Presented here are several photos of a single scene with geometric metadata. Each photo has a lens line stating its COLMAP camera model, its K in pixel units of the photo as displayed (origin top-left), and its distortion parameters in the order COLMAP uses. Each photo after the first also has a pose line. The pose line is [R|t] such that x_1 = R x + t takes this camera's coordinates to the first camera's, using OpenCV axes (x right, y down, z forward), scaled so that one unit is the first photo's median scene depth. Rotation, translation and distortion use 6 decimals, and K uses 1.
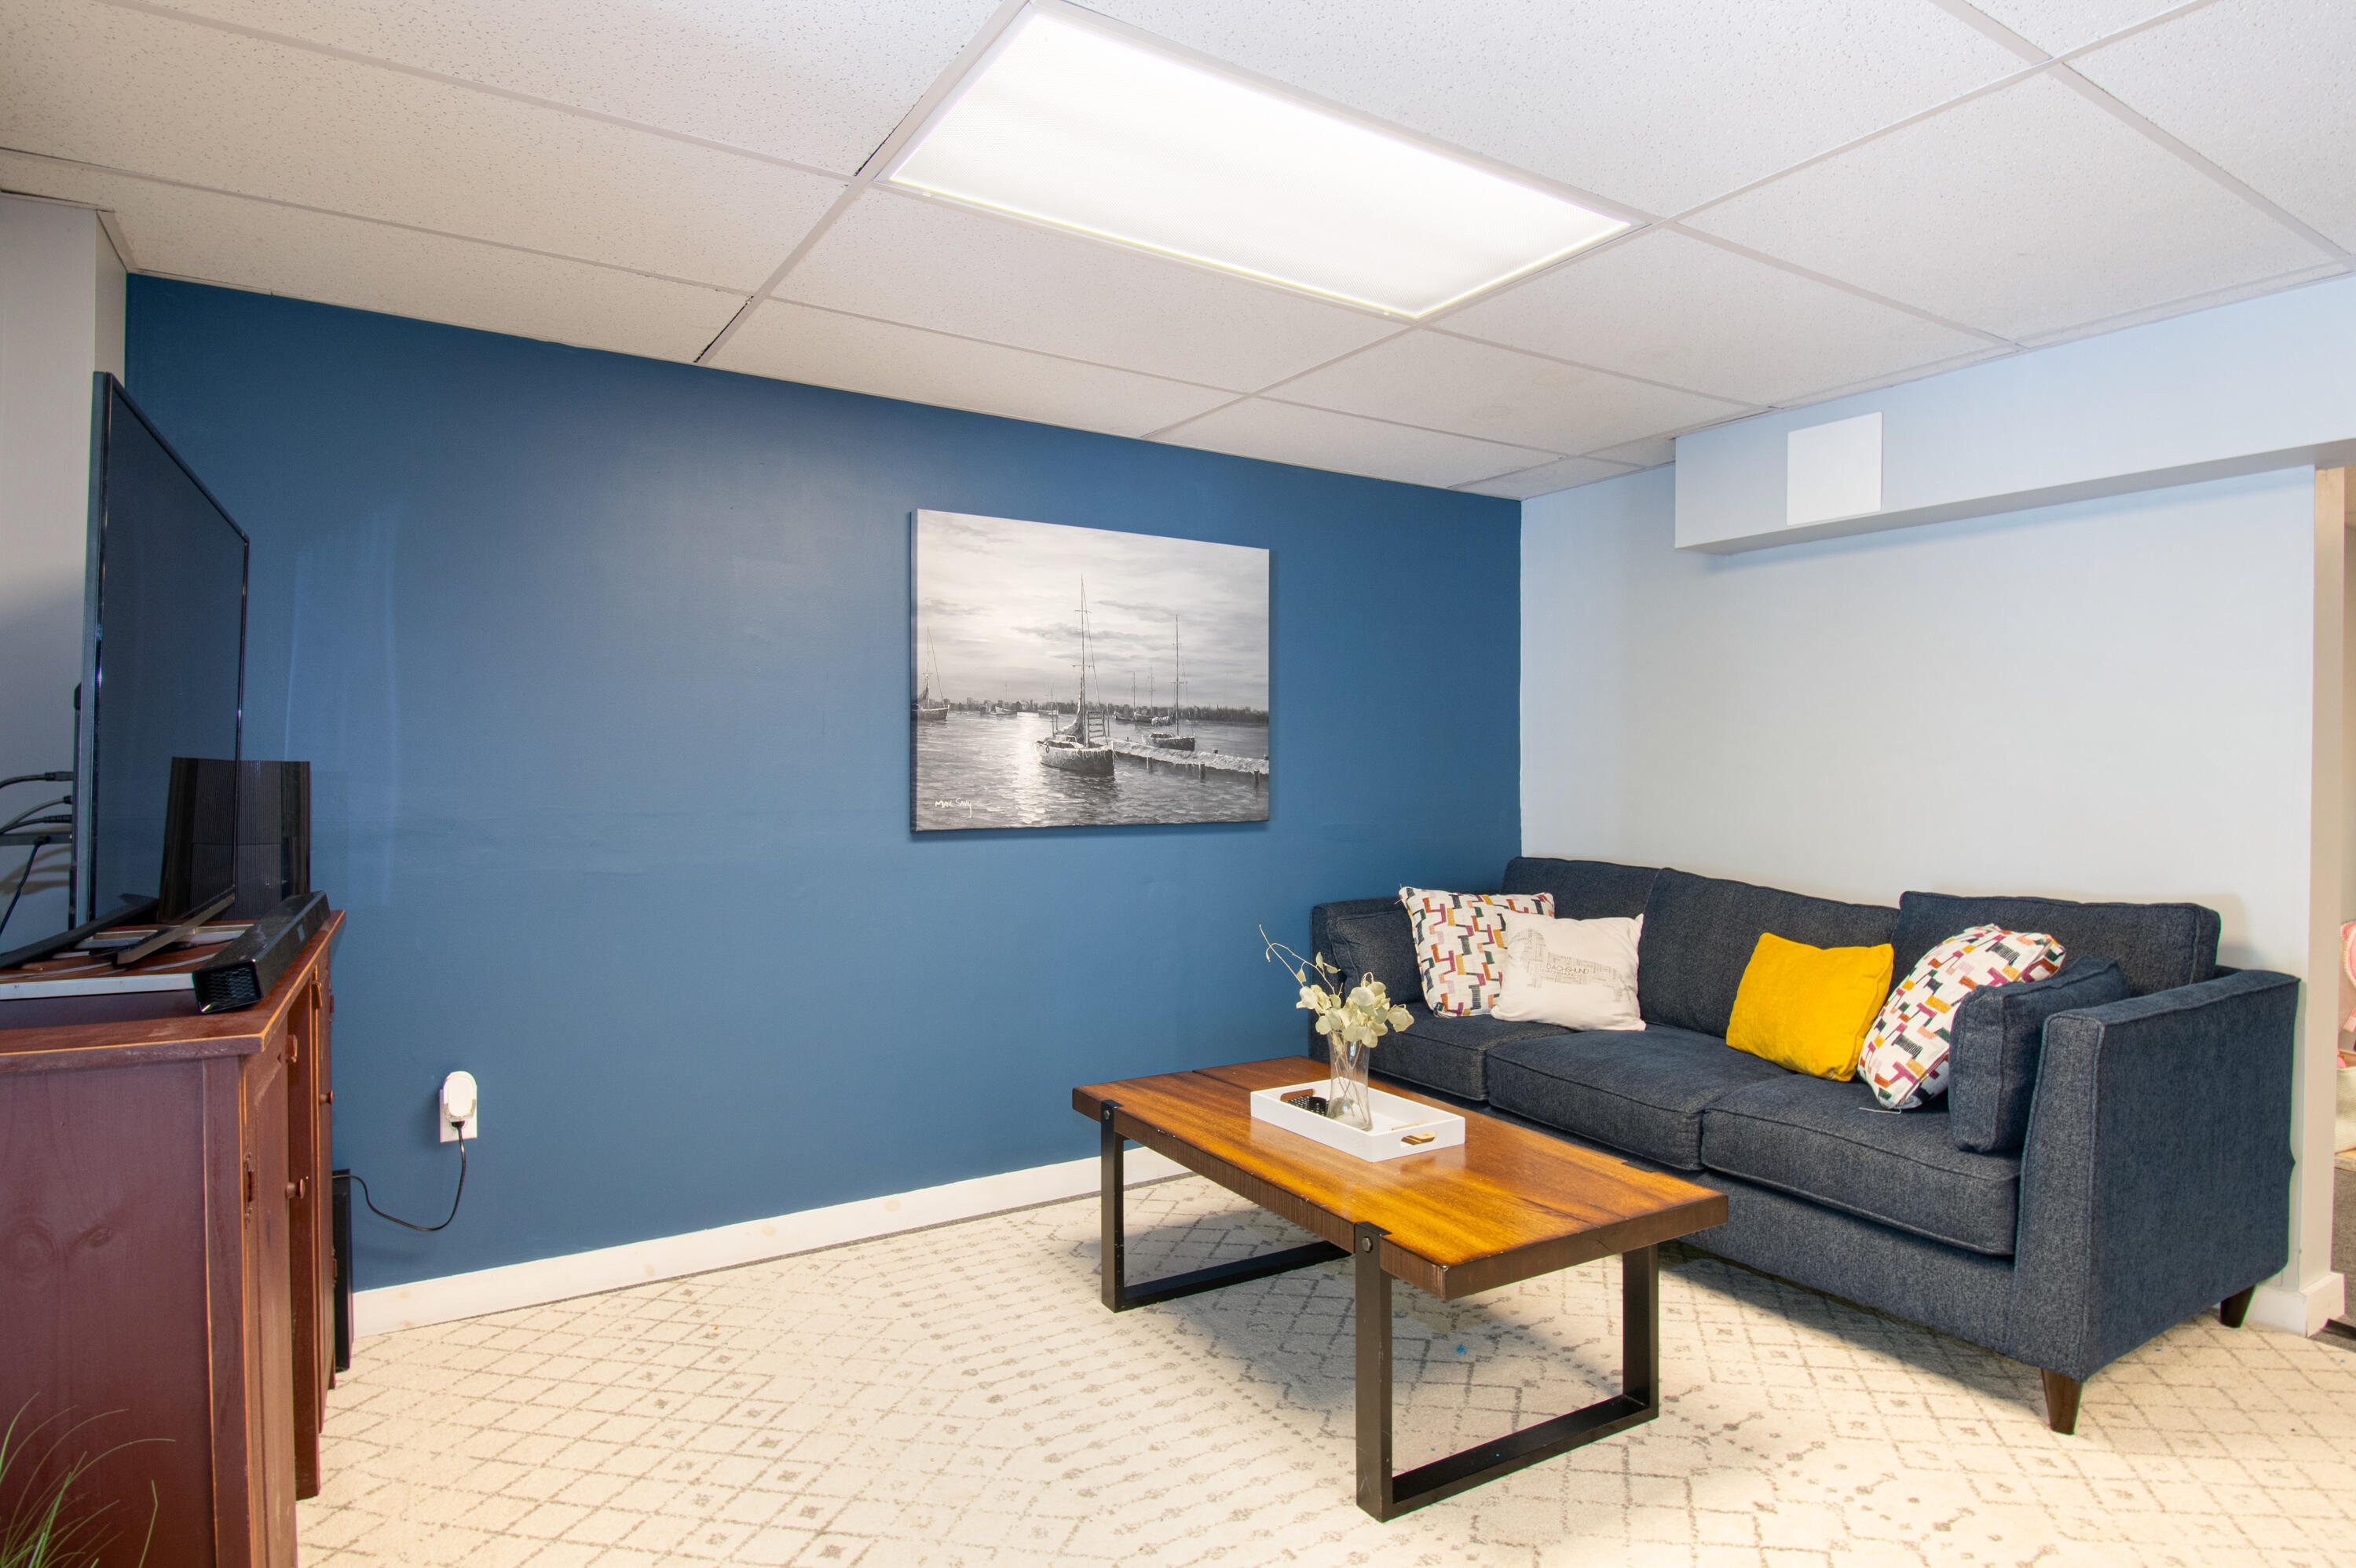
lens RADIAL K [[1335.3, 0, 1016.1], [0, 1335.3, 785.7], [0, 0, 1]] dist [0.016853, -0.021934]
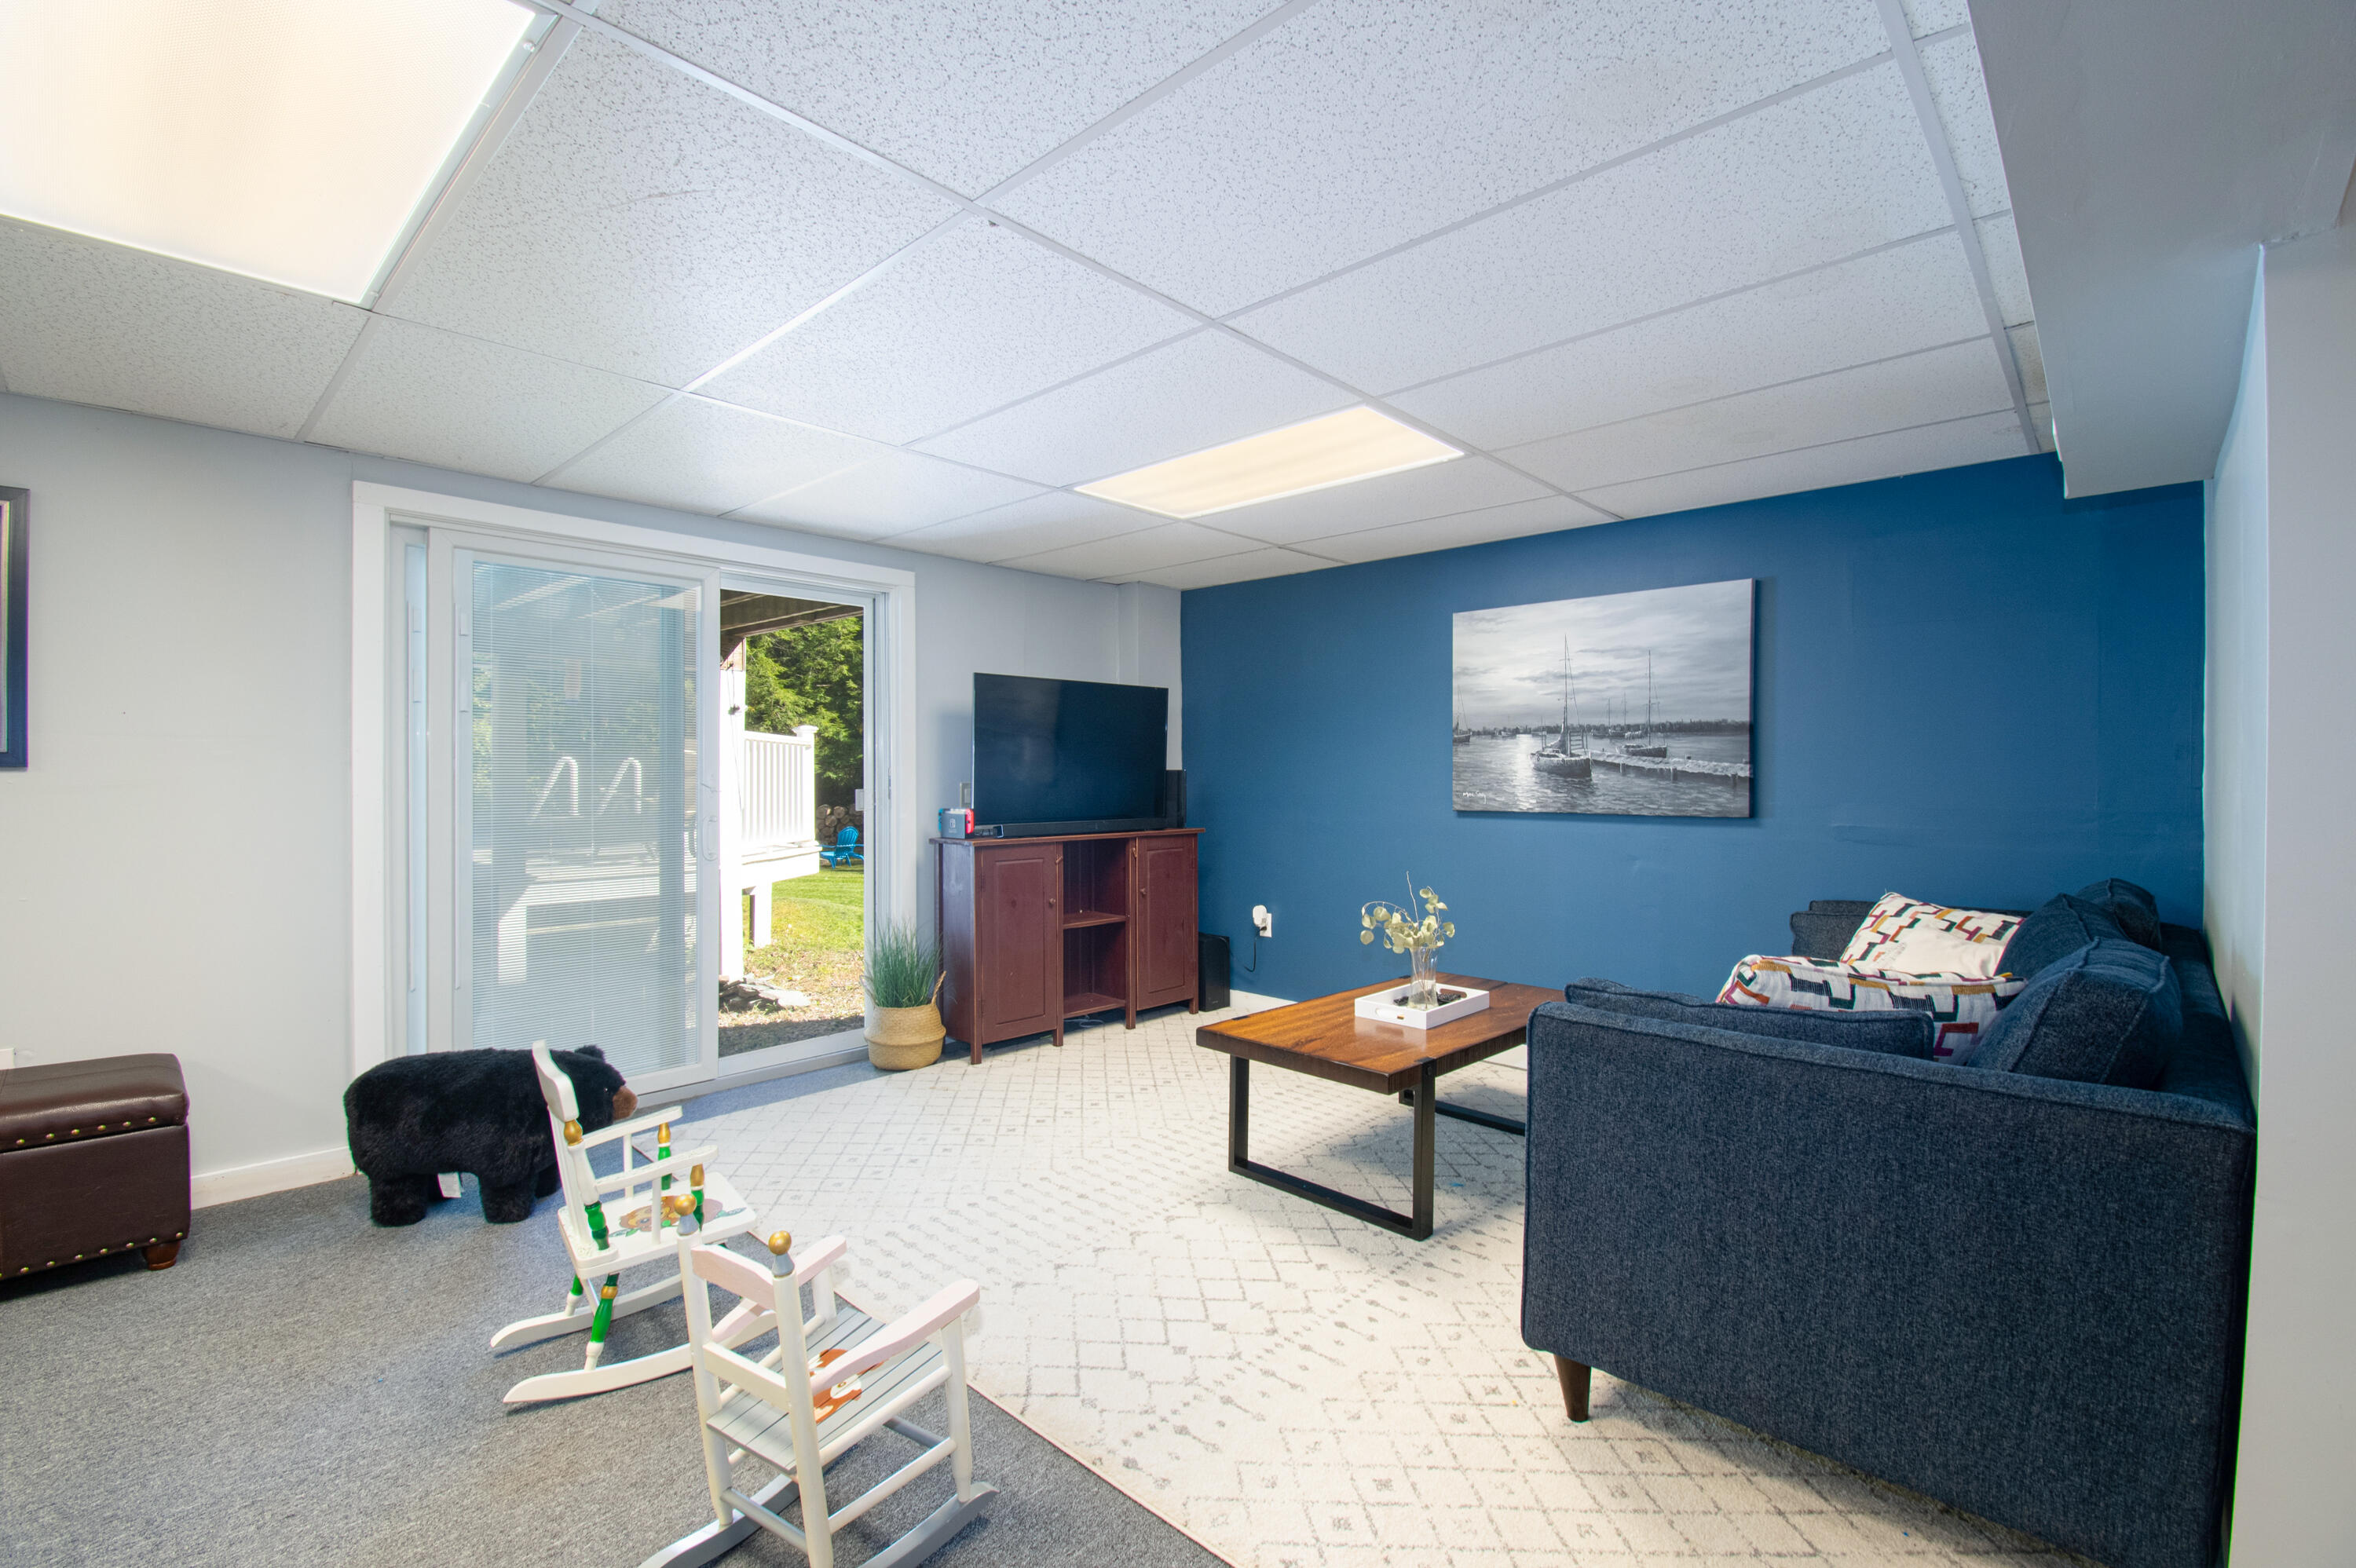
lens RADIAL K [[1032.7, 0, 1178.0], [0, 1032.7, 784.0], [0, 0, 1]] dist [0.019740, -0.021597]
pose [[0.244458, 0.008107, -0.969626, 0.996023], [-0.014111, 0.999889, 0.004802, 0.000107], [0.969557, 0.012509, 0.244545, 0.340058]]
